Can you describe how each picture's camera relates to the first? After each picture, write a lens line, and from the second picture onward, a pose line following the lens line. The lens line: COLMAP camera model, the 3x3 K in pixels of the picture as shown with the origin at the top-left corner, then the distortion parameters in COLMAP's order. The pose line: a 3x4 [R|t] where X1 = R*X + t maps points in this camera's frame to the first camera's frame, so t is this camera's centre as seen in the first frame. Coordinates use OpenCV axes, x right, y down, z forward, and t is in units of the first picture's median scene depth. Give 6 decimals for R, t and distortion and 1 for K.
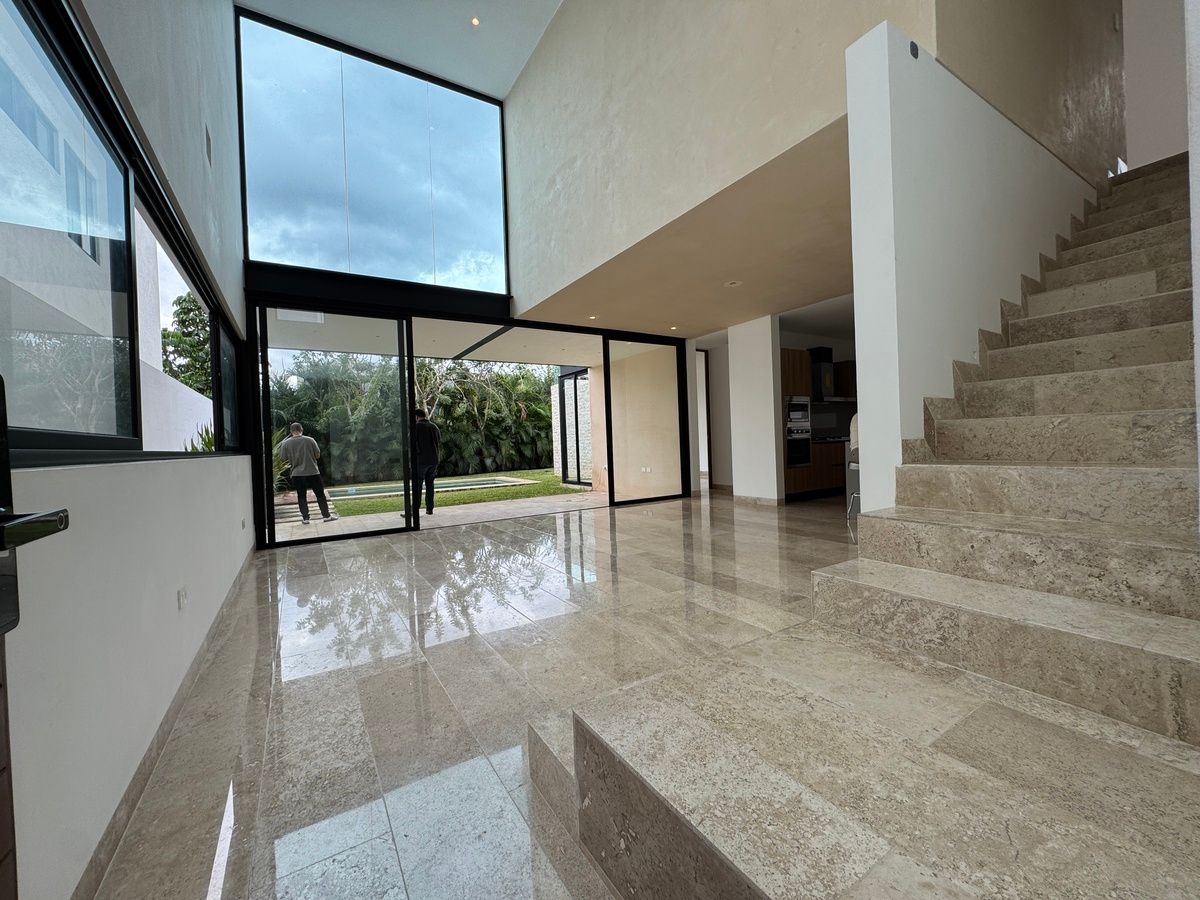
lens RADIAL K [[481.7, 0, 600.4], [0, 481.7, 448.0], [0, 0, 1]] dist [-0.001136, -0.000180]
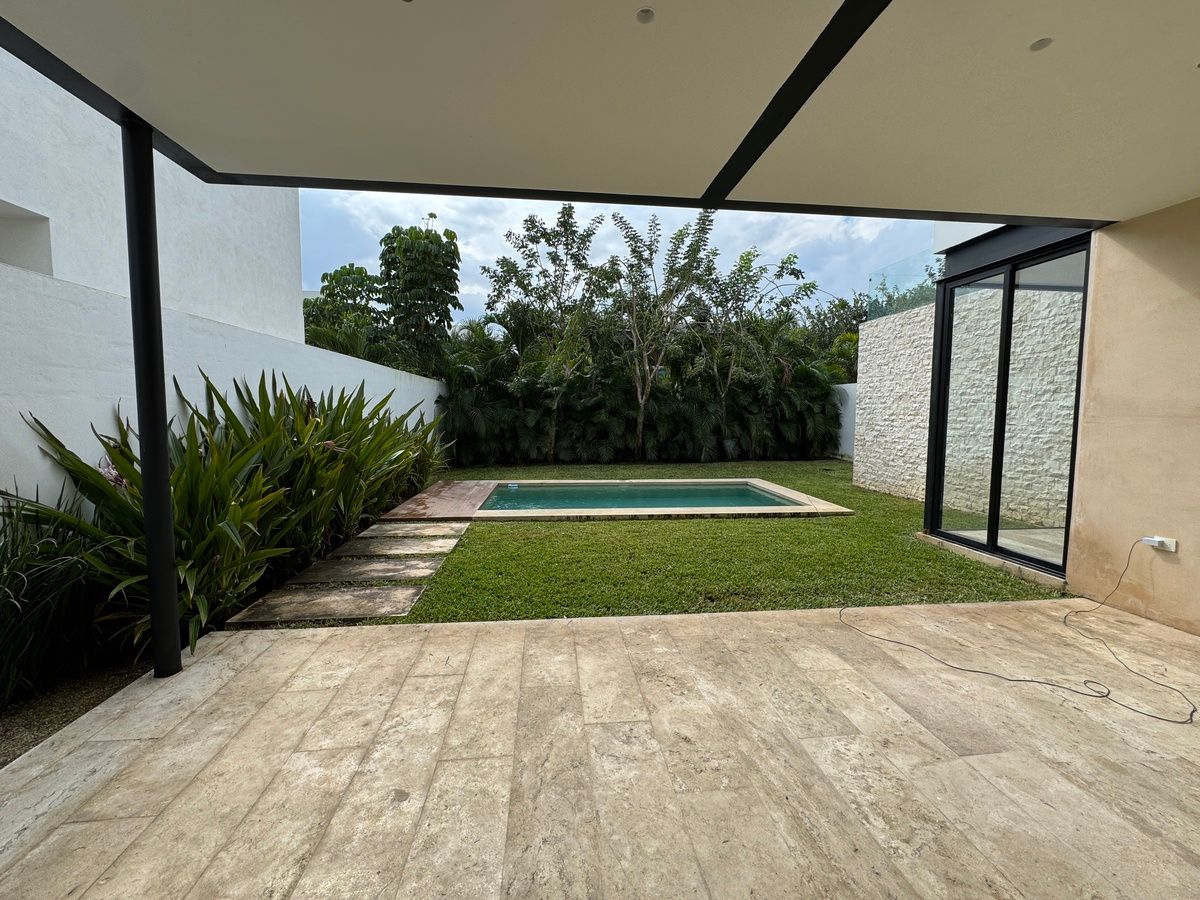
lens RADIAL K [[481.7, 0, 598.9], [0, 481.7, 445.6], [0, 0, 1]] dist [-0.001136, -0.000180]
pose [[0.895300, 0.075758, -0.438974, -0.174044], [-0.046245, 0.995915, 0.077557, -0.027377], [0.443056, -0.049136, 0.895146, 0.541070]]
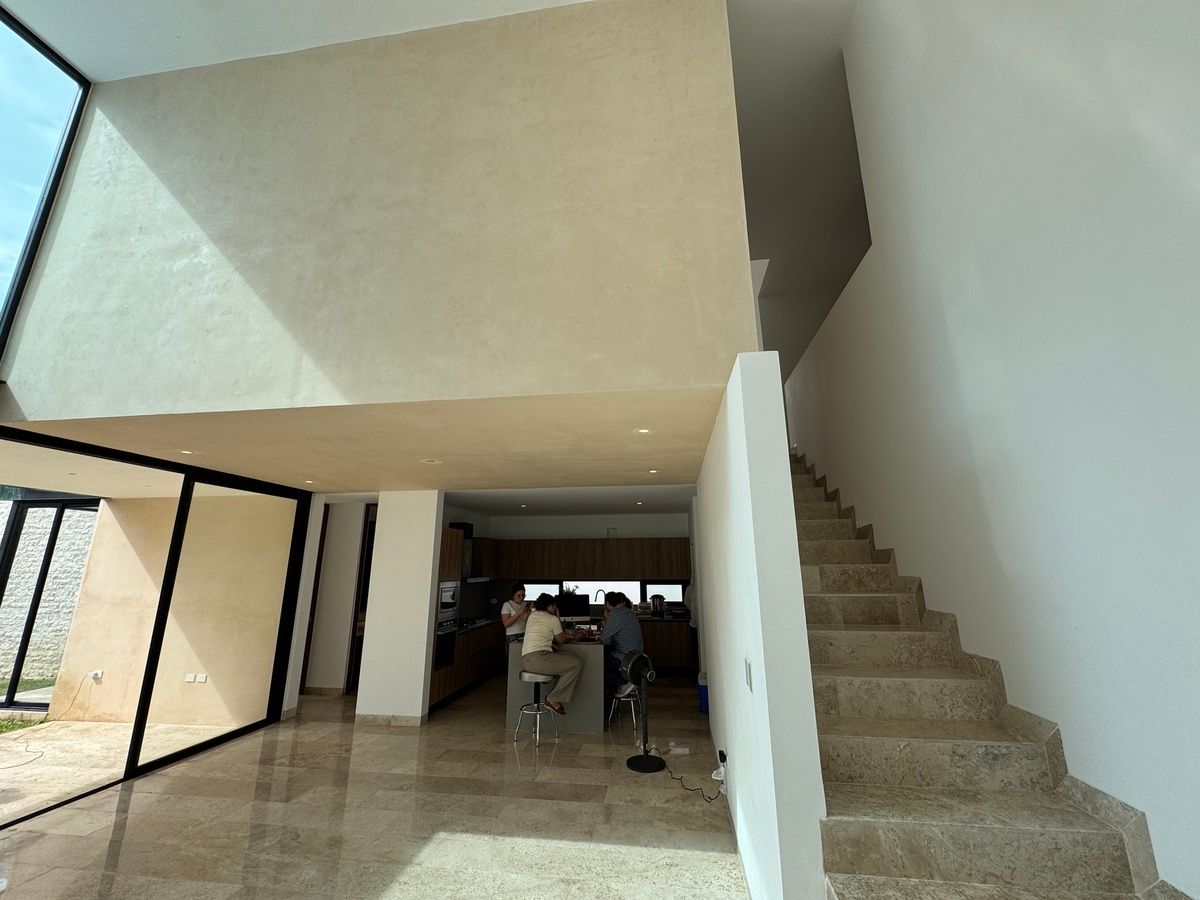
lens RADIAL K [[481.7, 0, 600.2], [0, 481.7, 446.0], [0, 0, 1]] dist [-0.001136, -0.000180]
pose [[0.645124, 0.217384, 0.732502, -0.078203], [-0.010937, 0.961203, -0.275623, -0.067325], [-0.764000, 0.169800, 0.622473, 0.119446]]
